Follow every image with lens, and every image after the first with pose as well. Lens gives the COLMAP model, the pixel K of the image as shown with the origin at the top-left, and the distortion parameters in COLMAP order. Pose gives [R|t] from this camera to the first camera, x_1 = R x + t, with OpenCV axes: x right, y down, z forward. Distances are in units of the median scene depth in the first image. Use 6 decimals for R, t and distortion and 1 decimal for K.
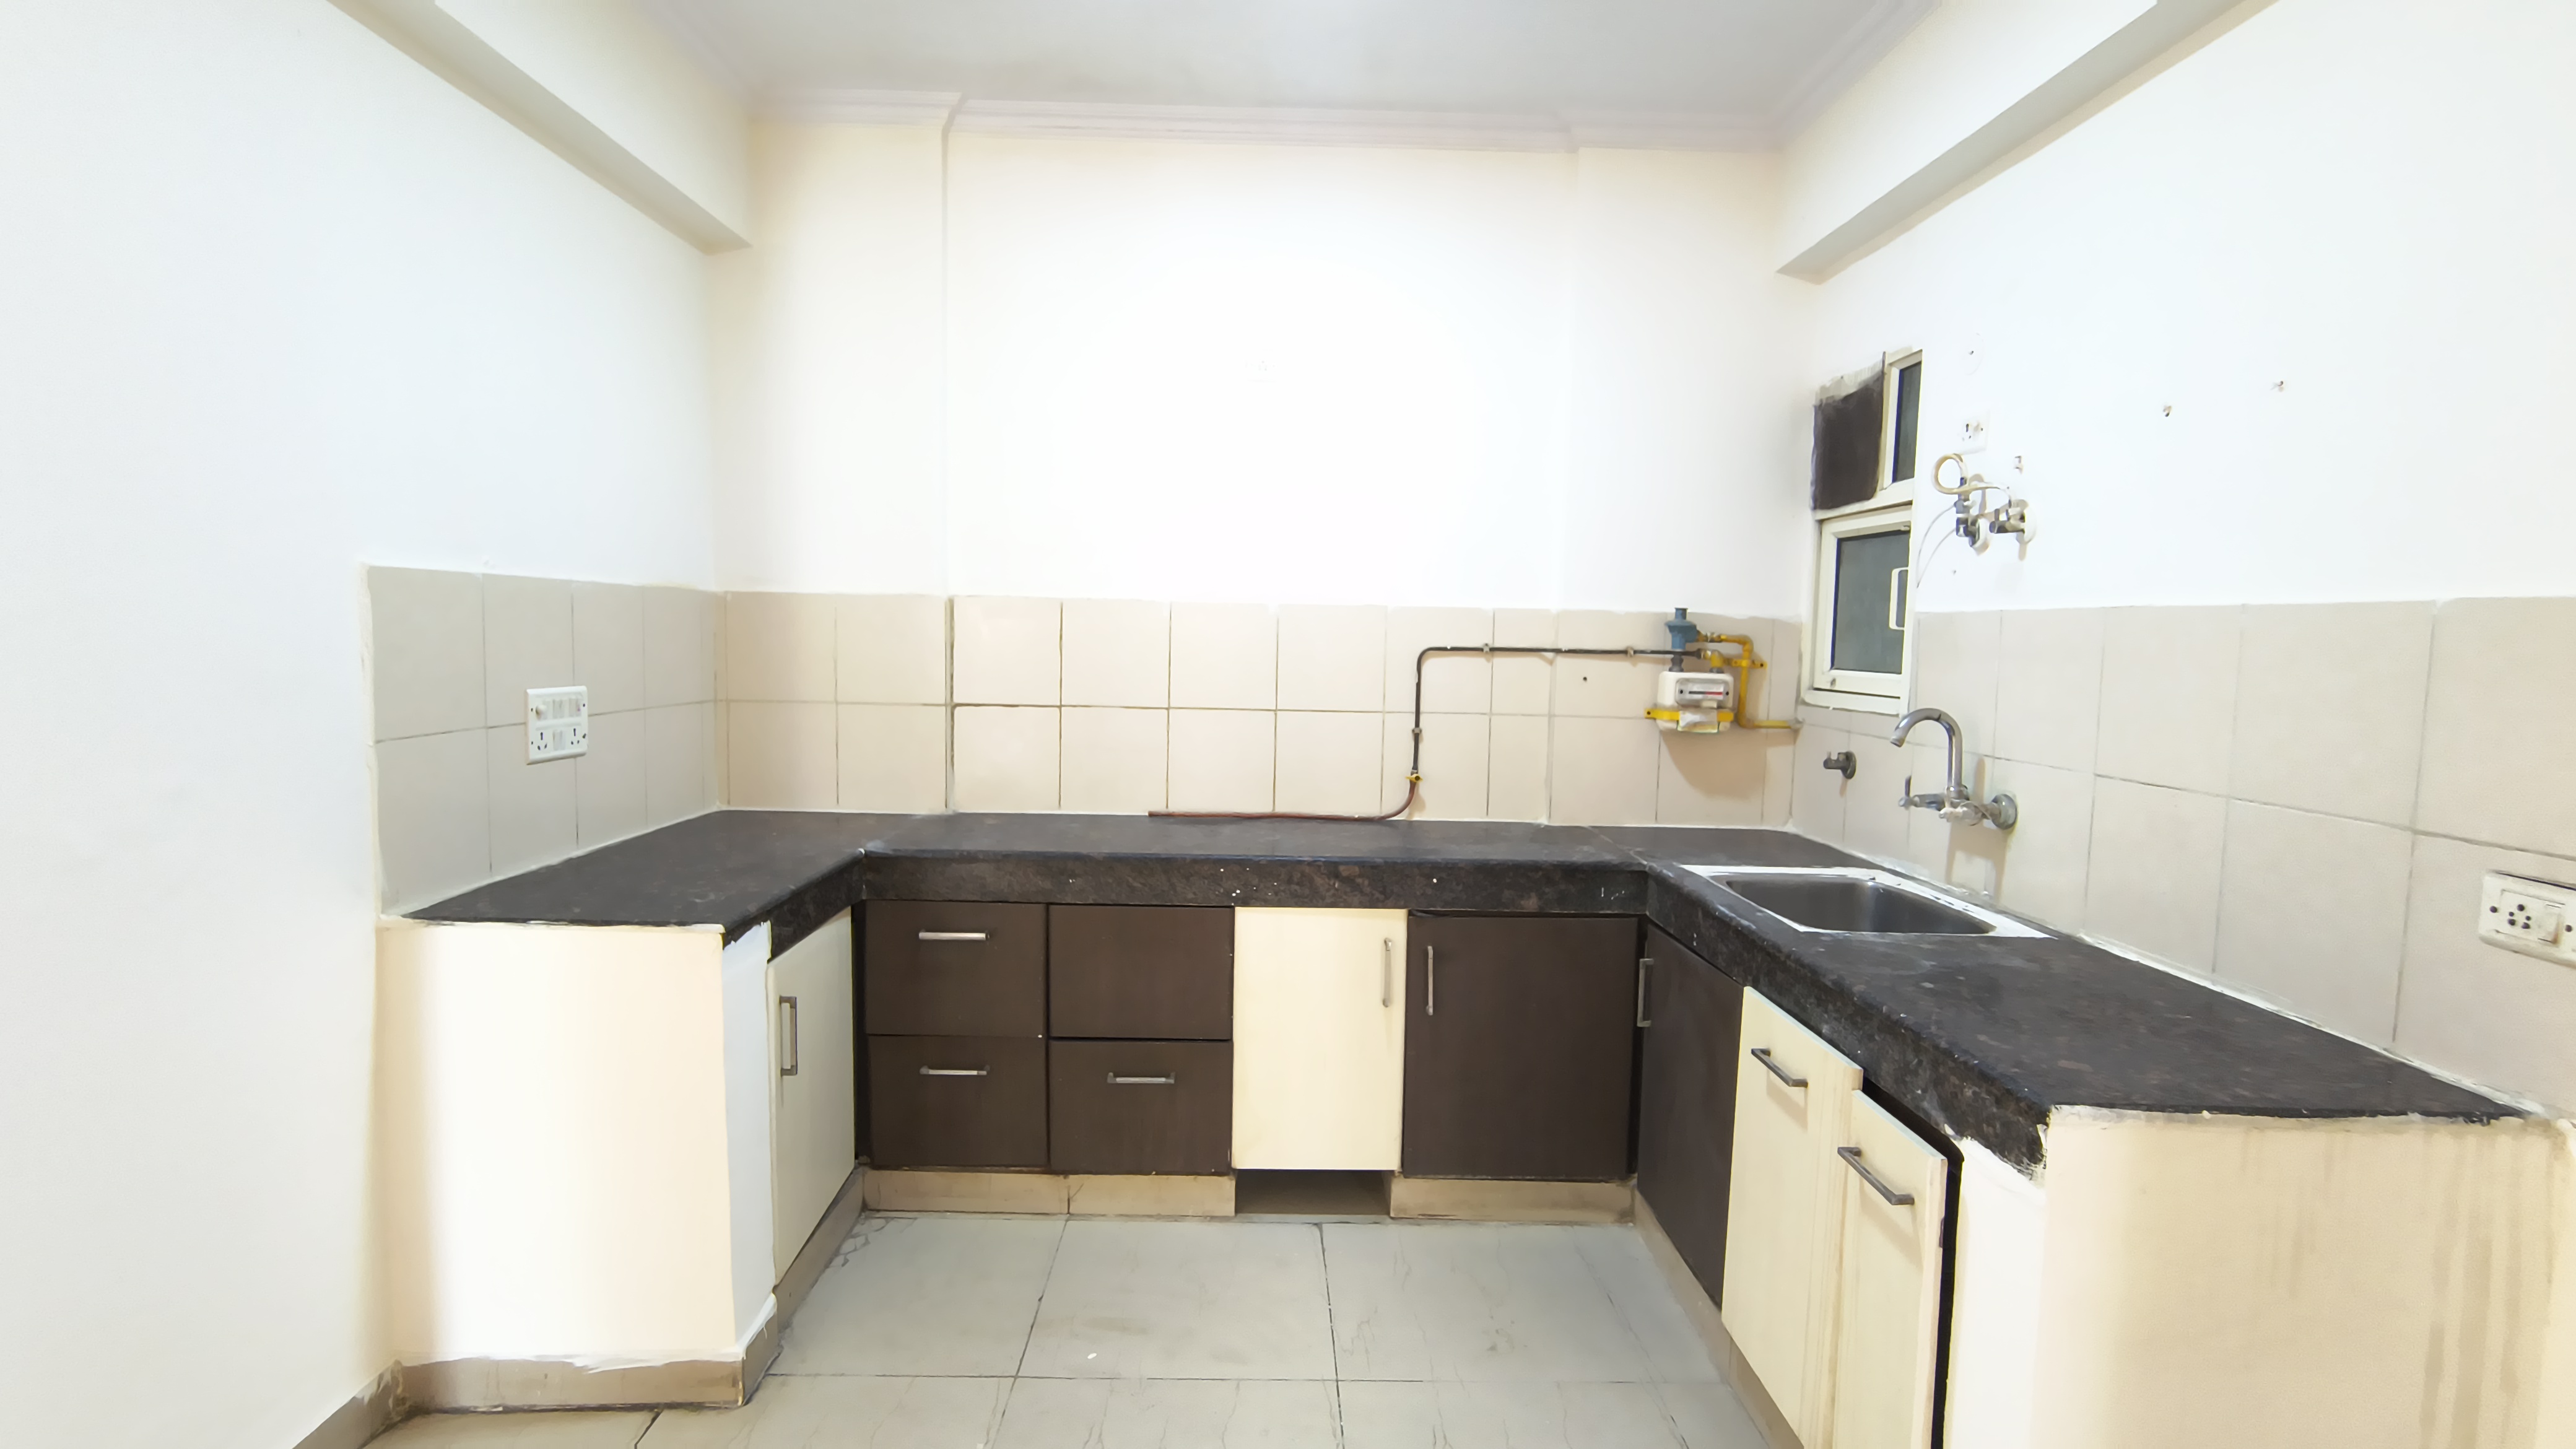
lens RADIAL K [[1209.7, 0, 1291.2], [0, 1209.7, 739.5], [0, 0, 1]] dist [-0.001605, 0.000994]
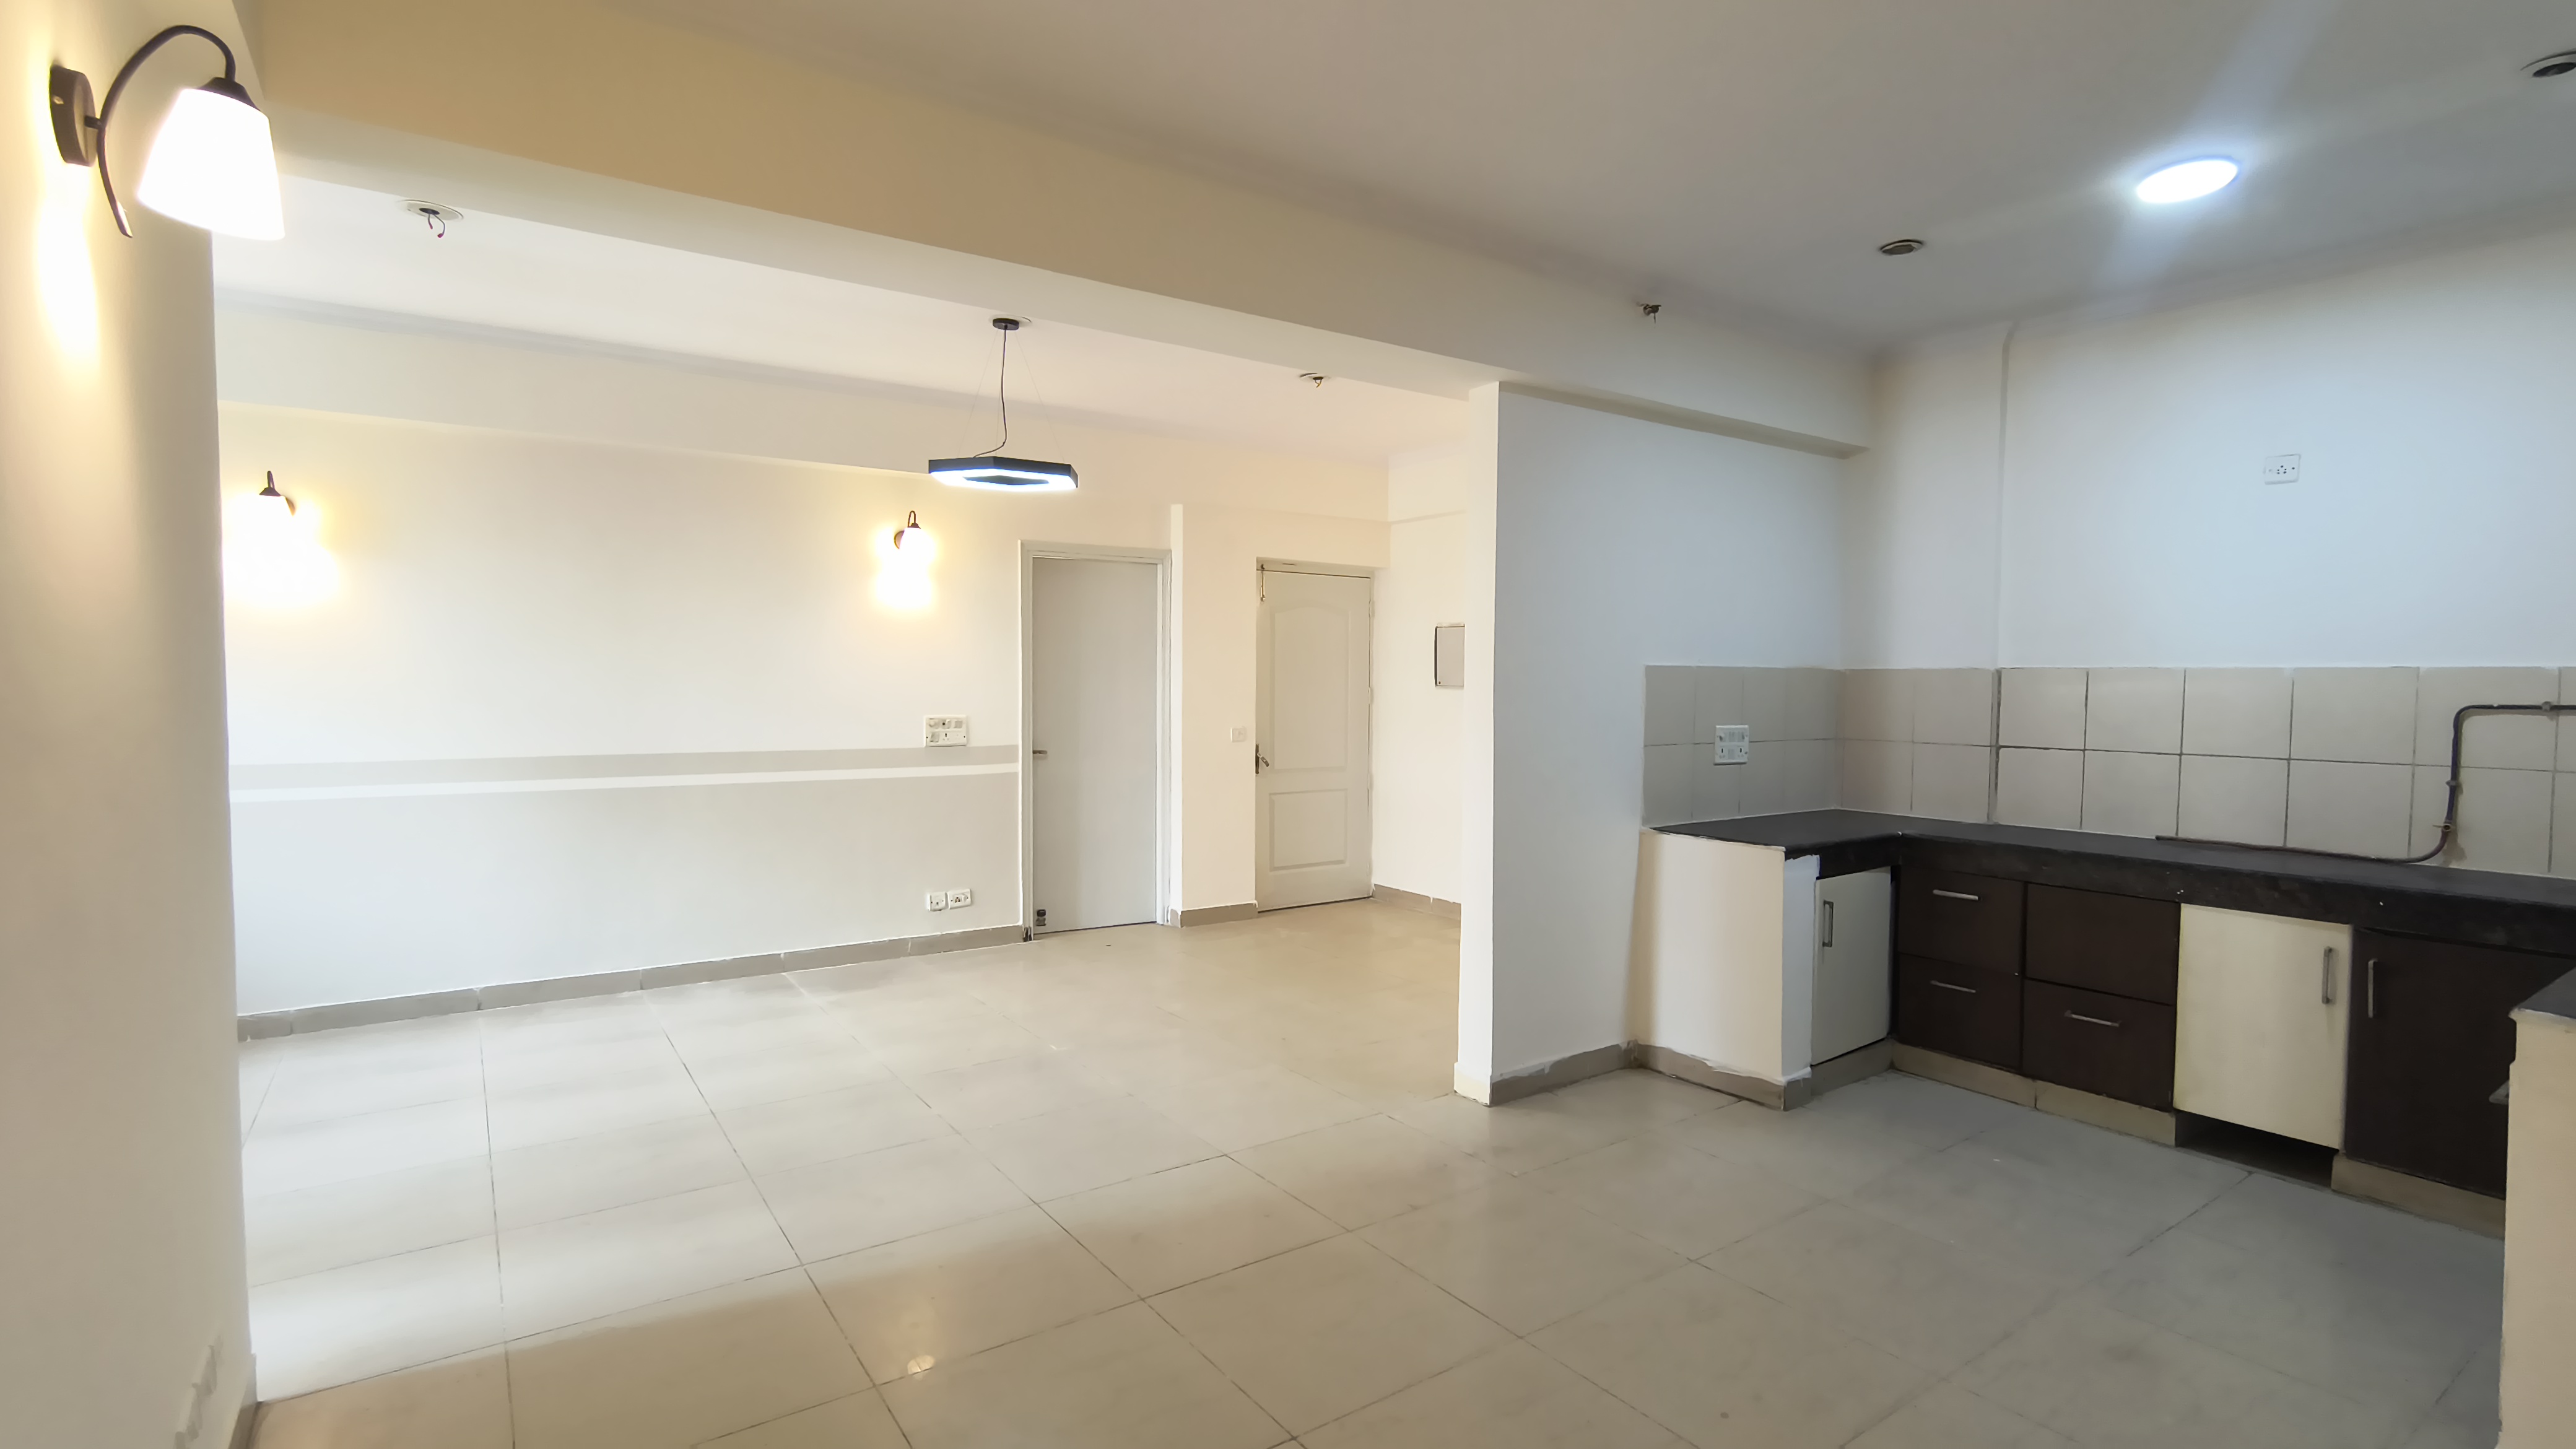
lens RADIAL K [[1209.7, 0, 1291.2], [0, 1209.7, 739.5], [0, 0, 1]] dist [-0.001605, 0.000994]
pose [[0.561627, 0.024566, -0.827026, 0.485888], [-0.066637, 0.997655, -0.015618, 0.046645], [0.824703, 0.063882, 0.561947, -0.530689]]
